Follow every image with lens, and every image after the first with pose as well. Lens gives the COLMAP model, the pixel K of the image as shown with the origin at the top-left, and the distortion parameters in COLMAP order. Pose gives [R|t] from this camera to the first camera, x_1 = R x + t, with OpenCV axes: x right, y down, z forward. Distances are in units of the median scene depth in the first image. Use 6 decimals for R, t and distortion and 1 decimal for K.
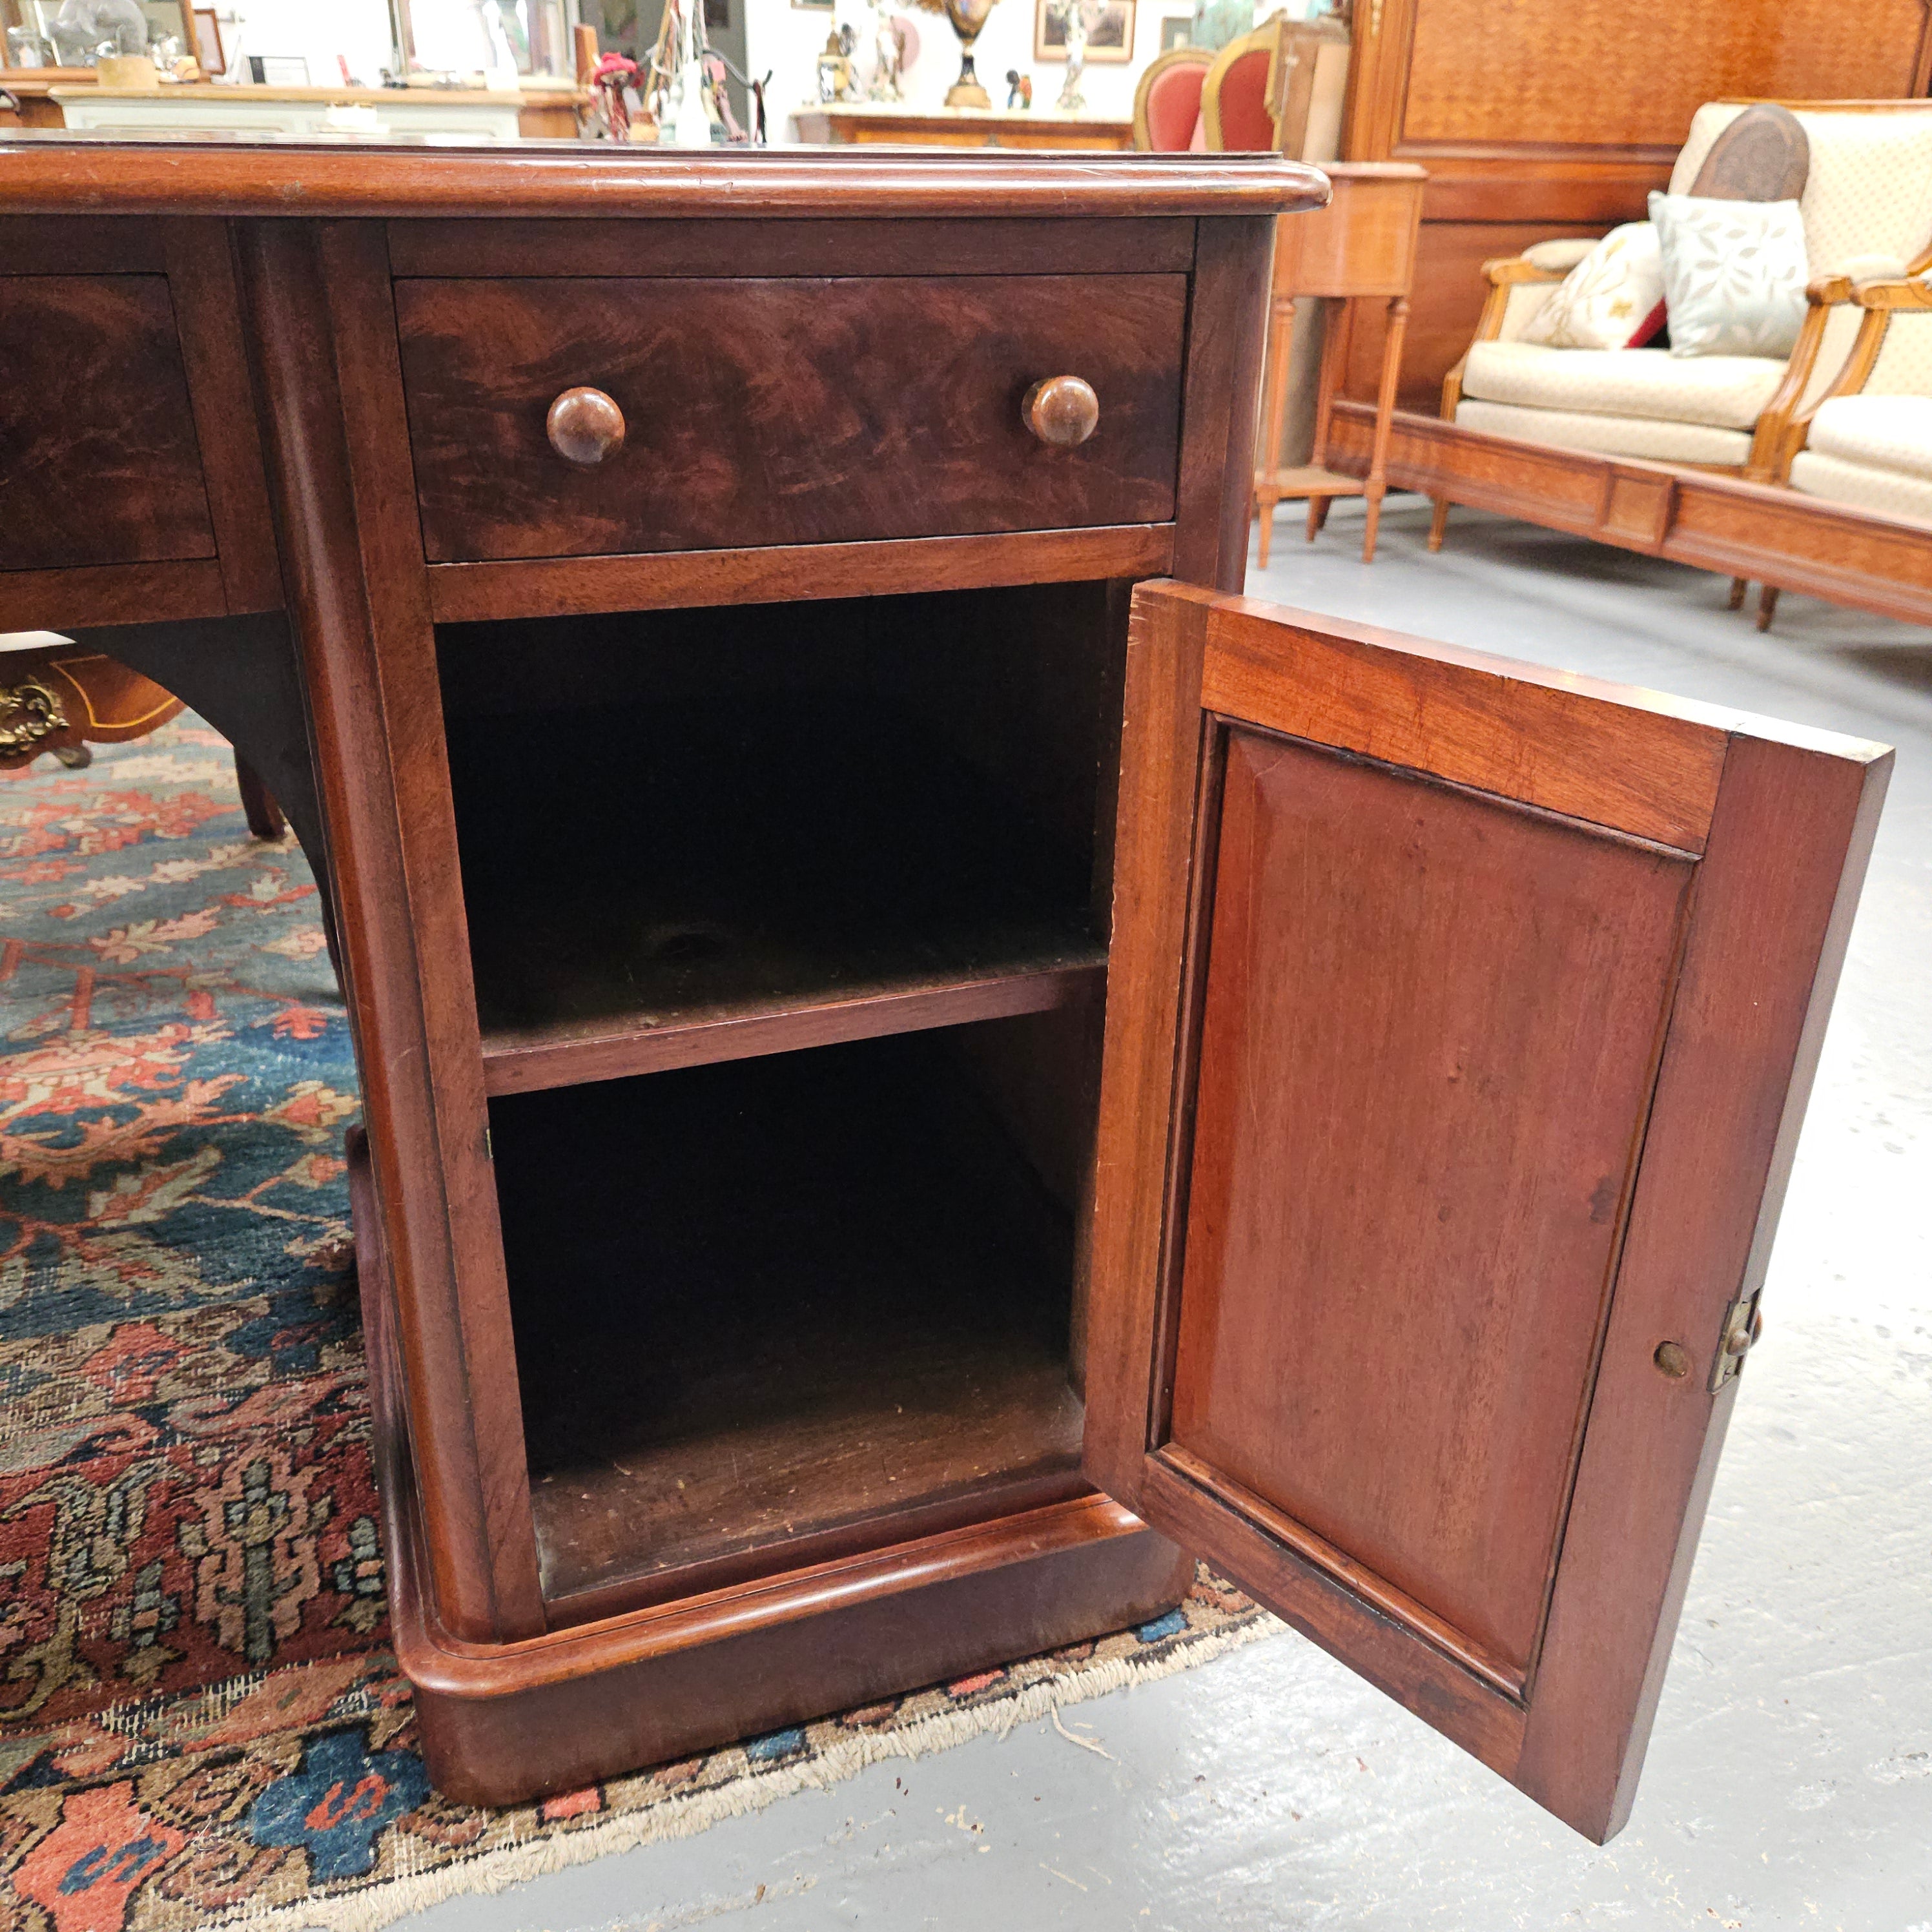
lens RADIAL K [[1728.4, 0, 964.4], [0, 1728.4, 958.4], [0, 0, 1]] dist [0.066852, -0.064203]
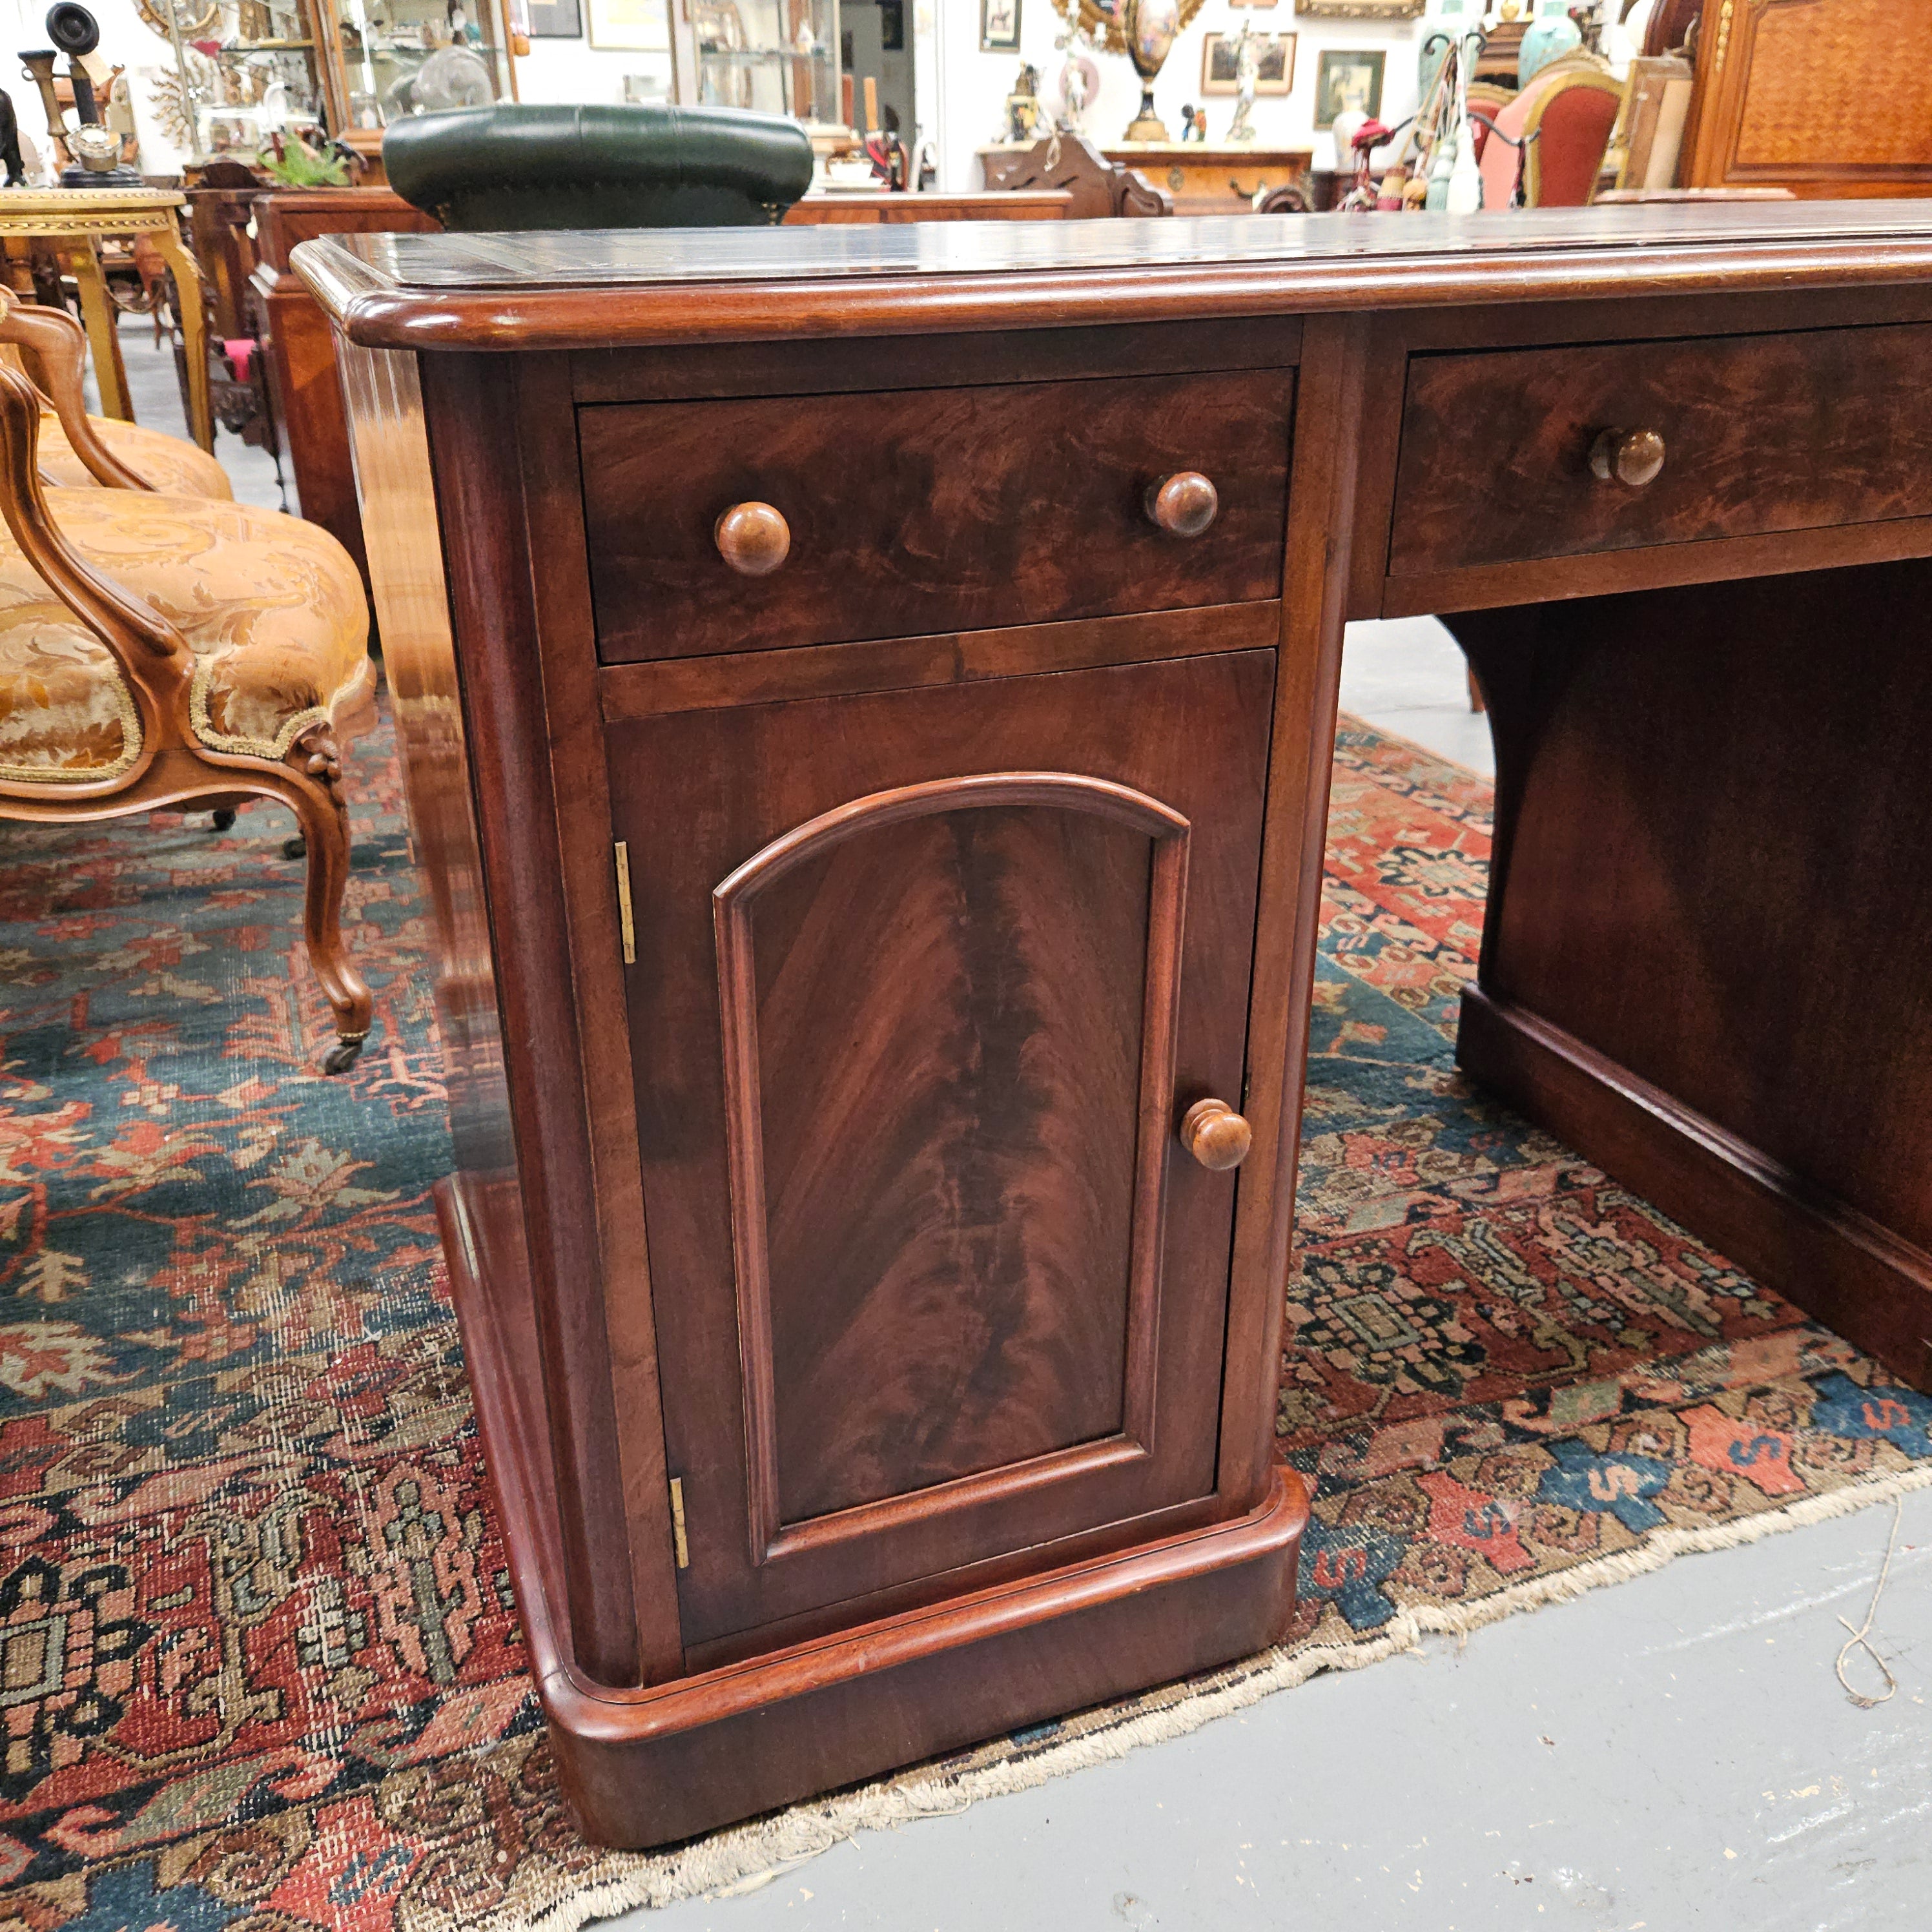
lens RADIAL K [[1728.4, 0, 944.6], [0, 1728.4, 958.5], [0, 0, 1]] dist [0.066852, -0.064203]
pose [[0.999761, -0.021864, 0.000592, -0.882191], [0.021869, 0.999685, -0.012347, 0.102707], [-0.000322, 0.012357, 0.999924, -0.307005]]
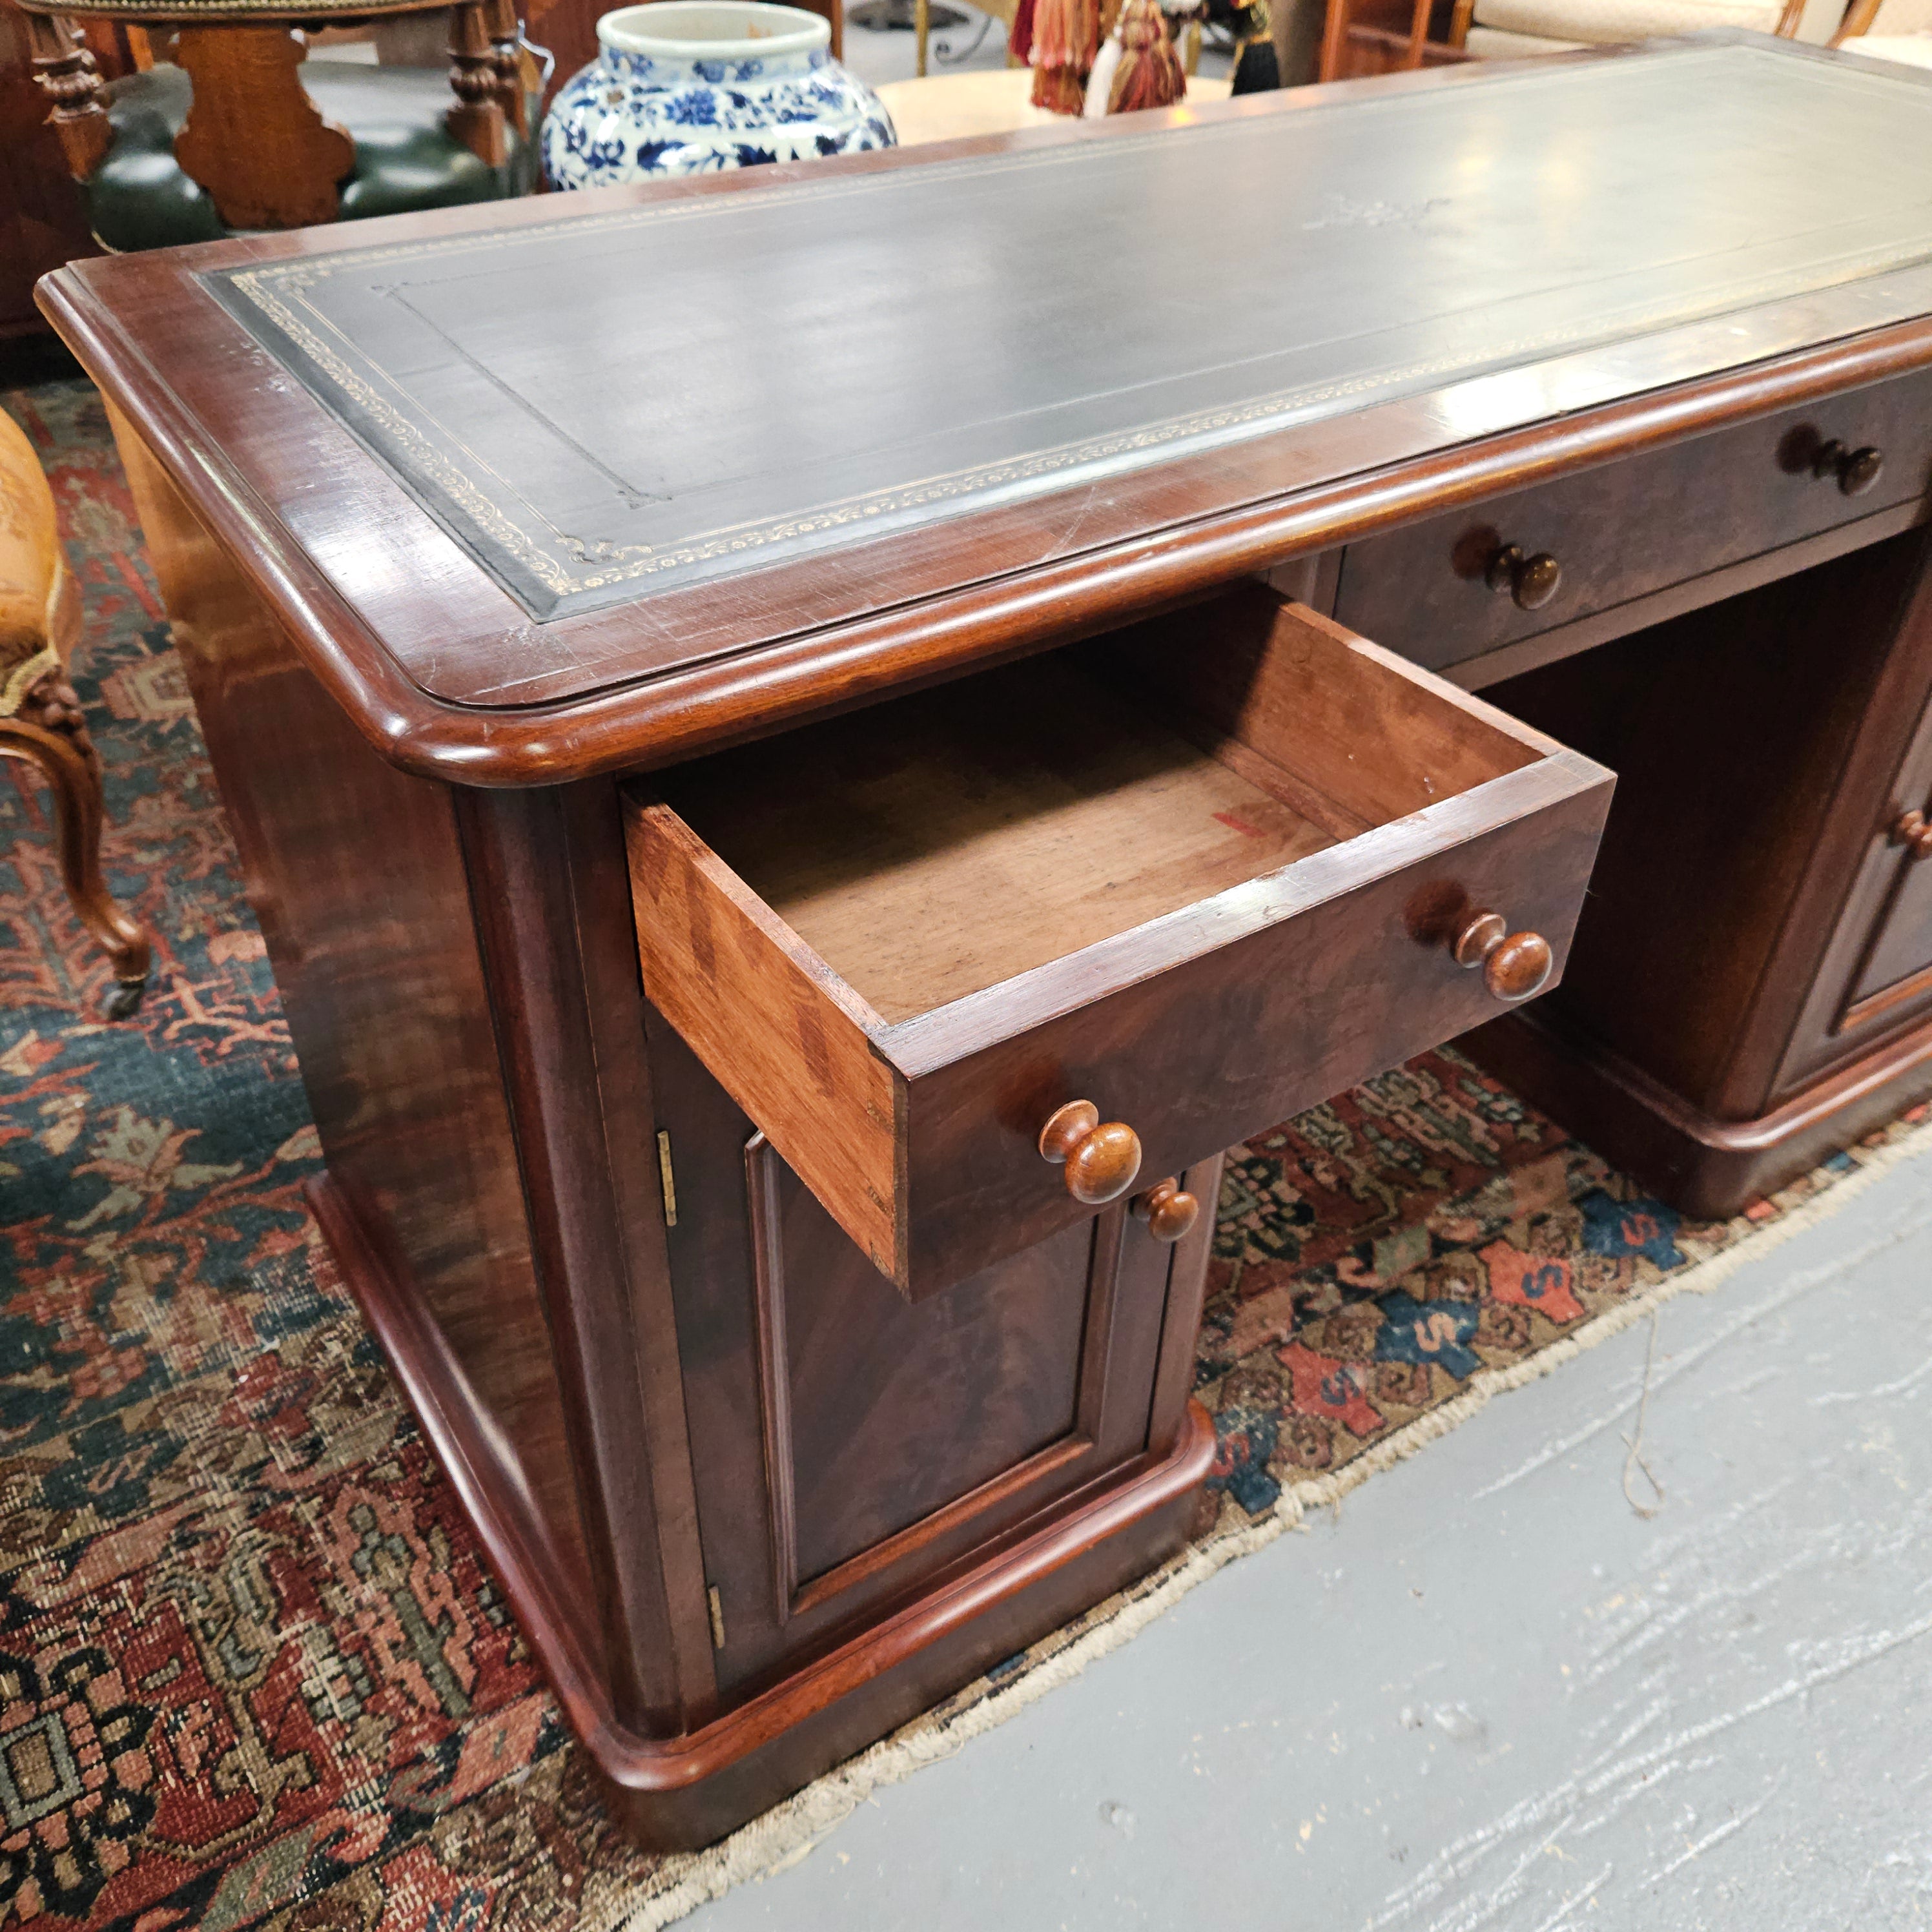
lens RADIAL K [[1728.4, 0, 954.5], [0, 1728.4, 964.6], [0, 0, 1]] dist [0.066852, -0.064203]
pose [[0.974393, -0.133292, 0.181086, -1.005692], [0.088172, 0.967352, 0.237604, -0.161338], [-0.206845, -0.215553, 0.954333, -0.295112]]
